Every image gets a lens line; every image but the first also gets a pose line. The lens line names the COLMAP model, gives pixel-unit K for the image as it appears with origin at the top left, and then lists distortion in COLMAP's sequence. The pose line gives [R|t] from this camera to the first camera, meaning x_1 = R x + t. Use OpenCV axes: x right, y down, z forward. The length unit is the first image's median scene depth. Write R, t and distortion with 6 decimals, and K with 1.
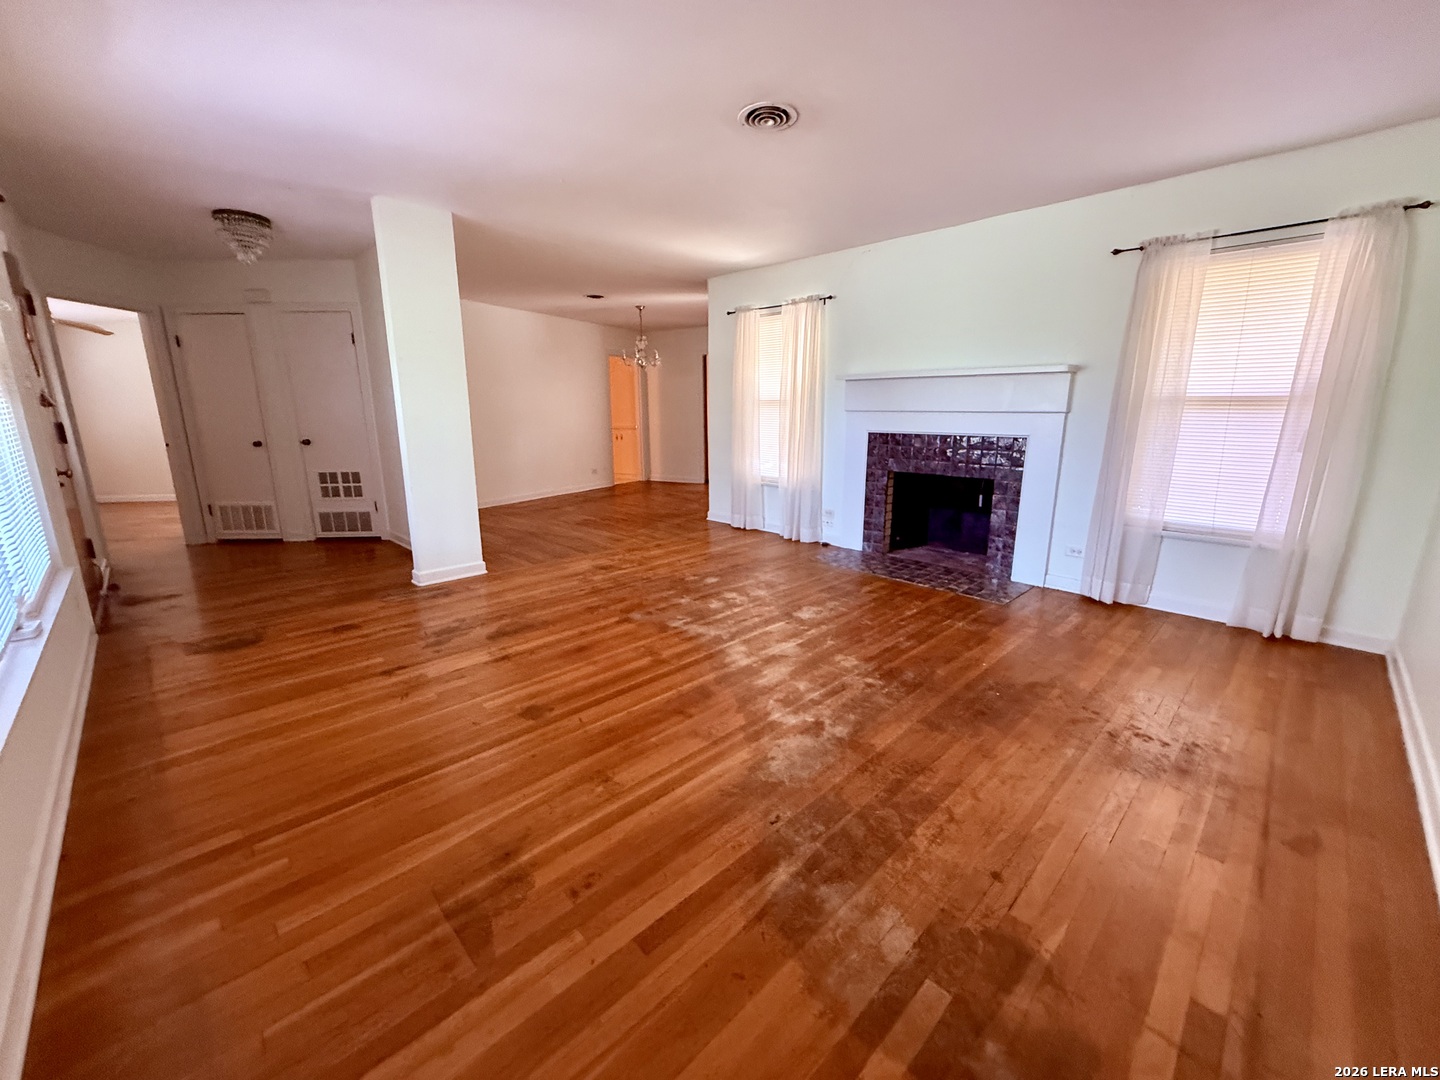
lens RADIAL K [[576.0, 0, 715.0], [0, 576.0, 537.7], [0, 0, 1]] dist [-0.001177, -0.000234]
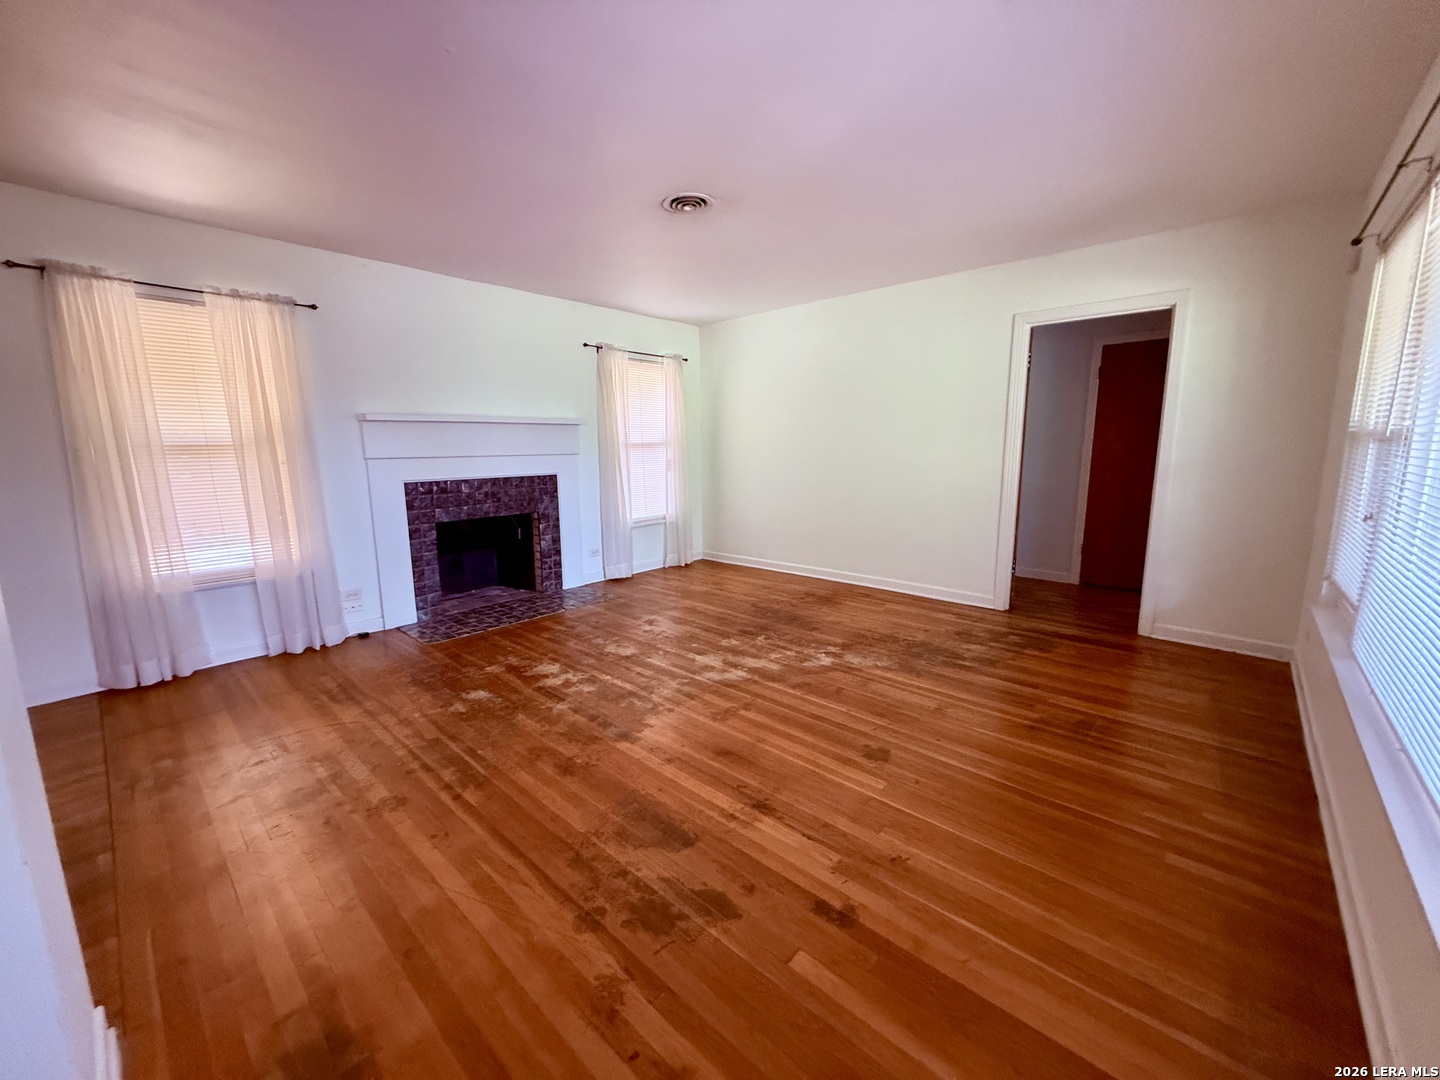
lens RADIAL K [[576.0, 0, 715.0], [0, 576.0, 537.7], [0, 0, 1]] dist [-0.001177, -0.000234]
pose [[-0.062108, -0.162115, 0.984815, -0.867998], [0.229022, 0.958077, 0.172157, -0.210295], [-0.971438, 0.236236, -0.022376, 0.853865]]
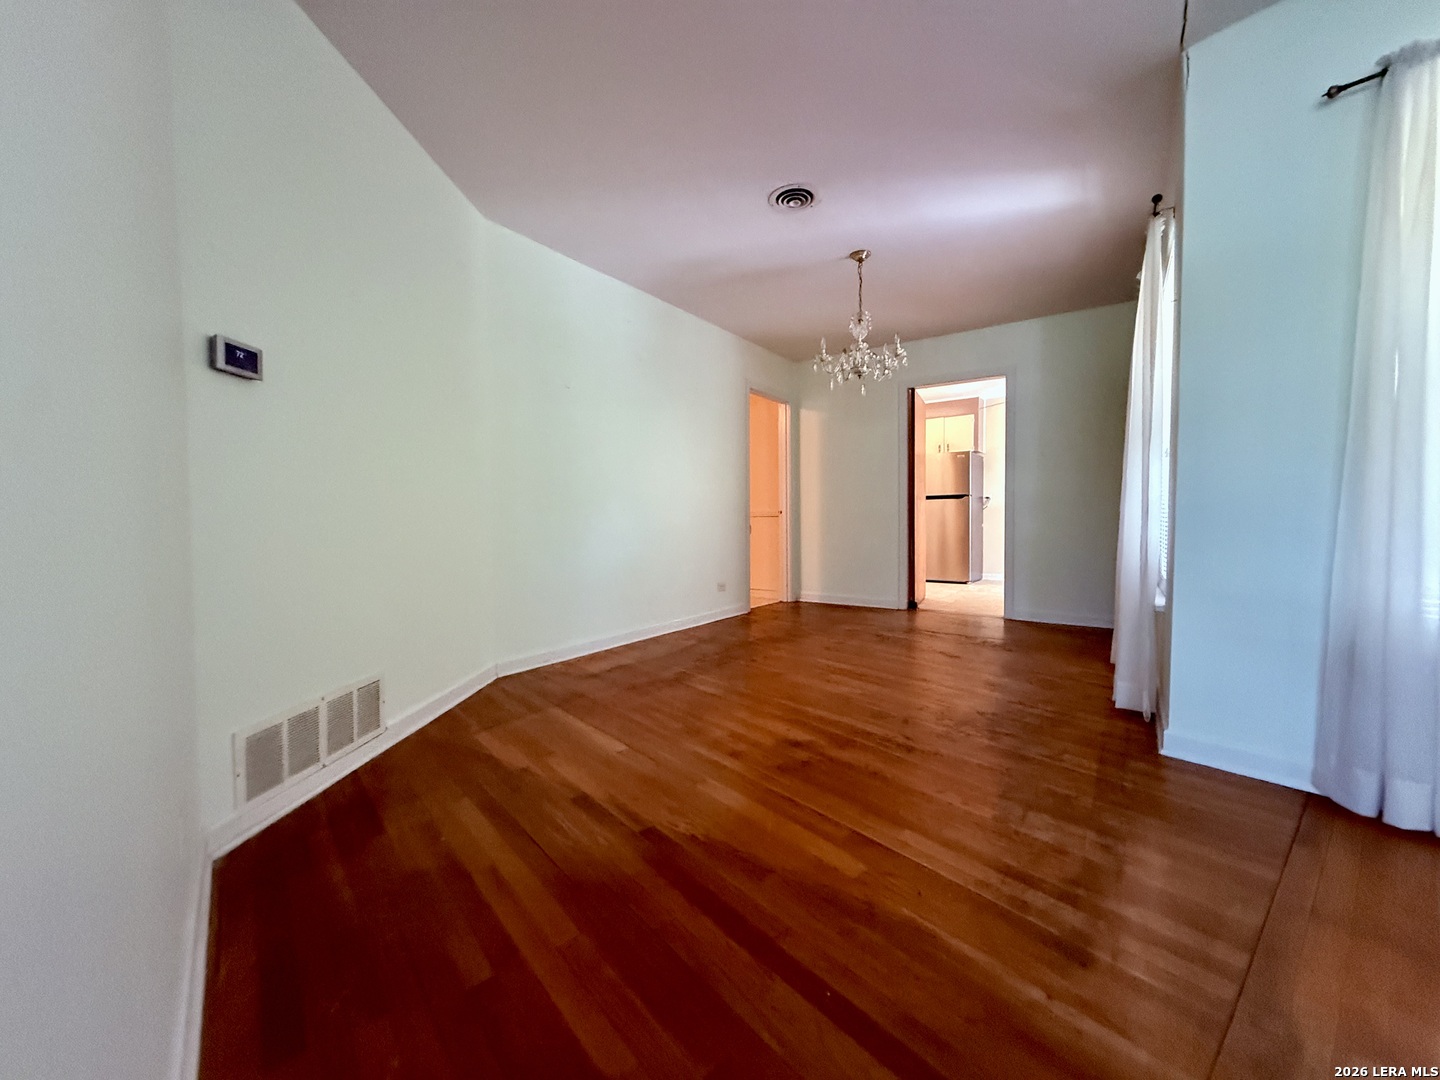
lens RADIAL K [[567.1, 0, 720.6], [0, 567.1, 533.8], [0, 0, 1]] dist [0.000138, 0.000069]
pose [[0.997280, 0.017969, -0.071478, -0.454919], [-0.031621, 0.980346, -0.194735, -0.158218], [0.066574, 0.196466, 0.978248, 1.245002]]
